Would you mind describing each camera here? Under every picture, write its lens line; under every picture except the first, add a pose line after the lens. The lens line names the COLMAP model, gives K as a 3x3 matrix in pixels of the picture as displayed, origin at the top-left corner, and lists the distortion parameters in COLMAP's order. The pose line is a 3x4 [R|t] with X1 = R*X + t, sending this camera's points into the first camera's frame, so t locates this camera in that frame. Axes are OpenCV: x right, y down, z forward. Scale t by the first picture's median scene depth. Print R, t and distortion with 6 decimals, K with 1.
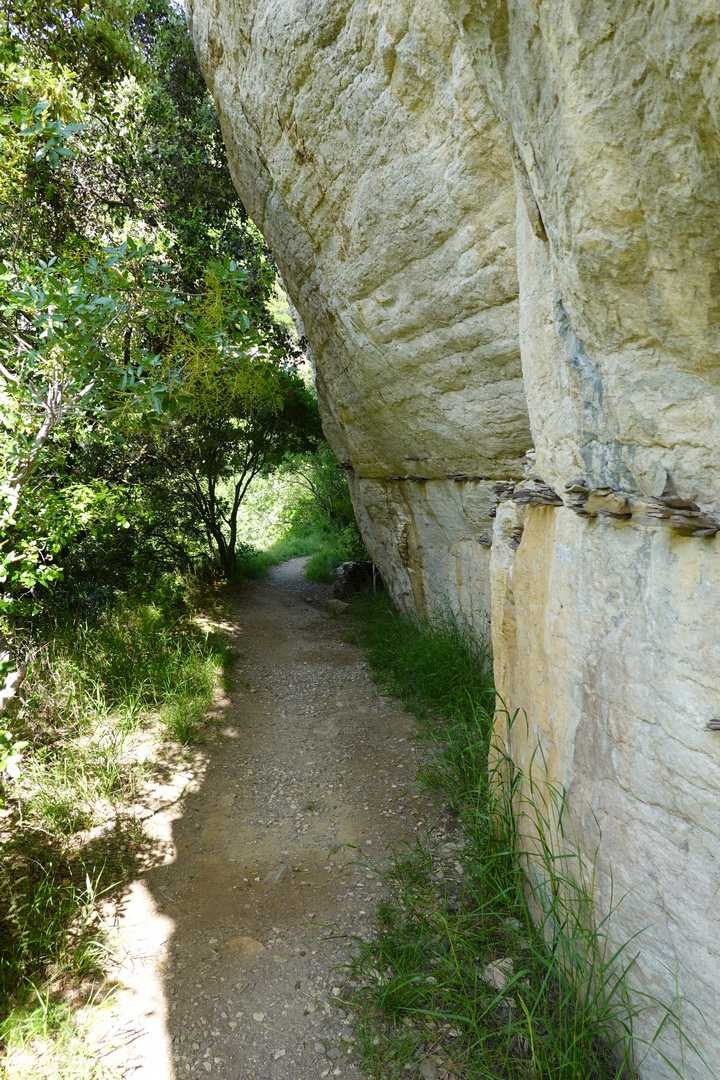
lens RADIAL K [[717.8, 0, 358.8], [0, 717.8, 539.8], [0, 0, 1]] dist [-0.010796, 0.003589]
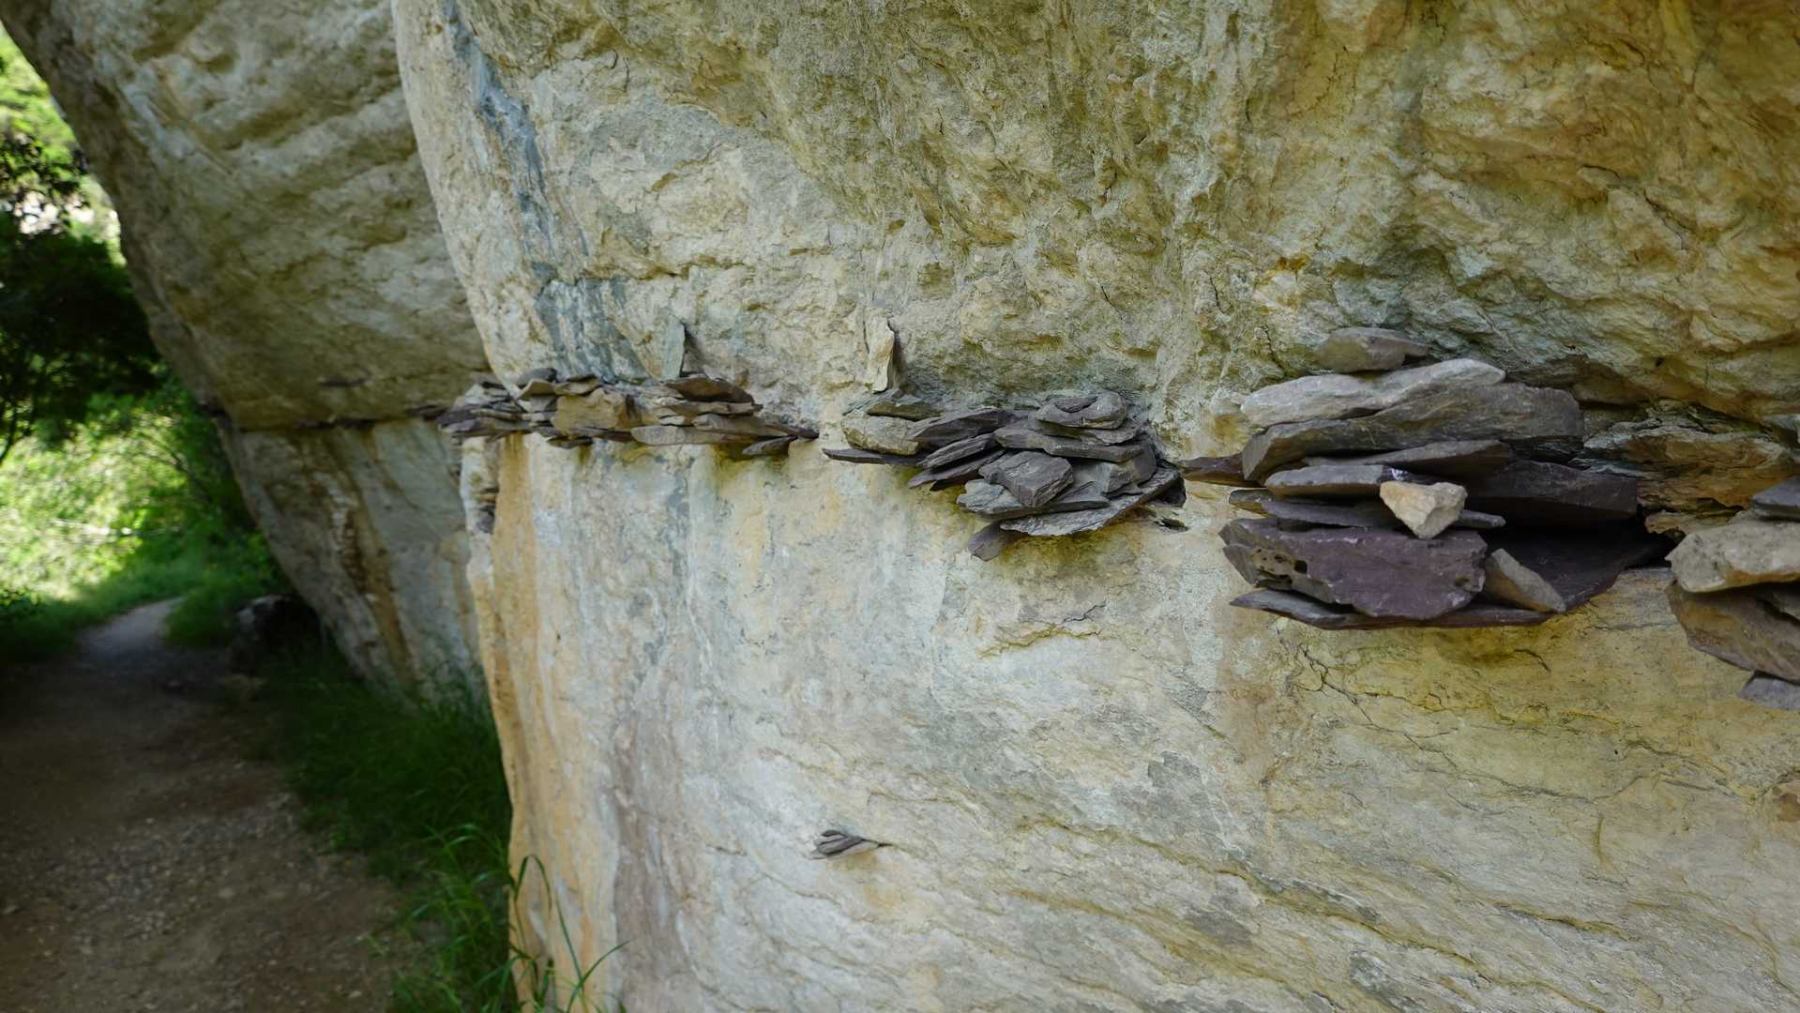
lens RADIAL K [[1204.6, 0, 900.7], [0, 1204.6, 509.8], [0, 0, 1]] dist [0.004394, 0.005155]
pose [[0.889253, -0.109281, 0.444170, 0.100460], [0.112015, 0.993502, 0.020175, 0.012501], [-0.443489, 0.031814, 0.895715, 0.121831]]
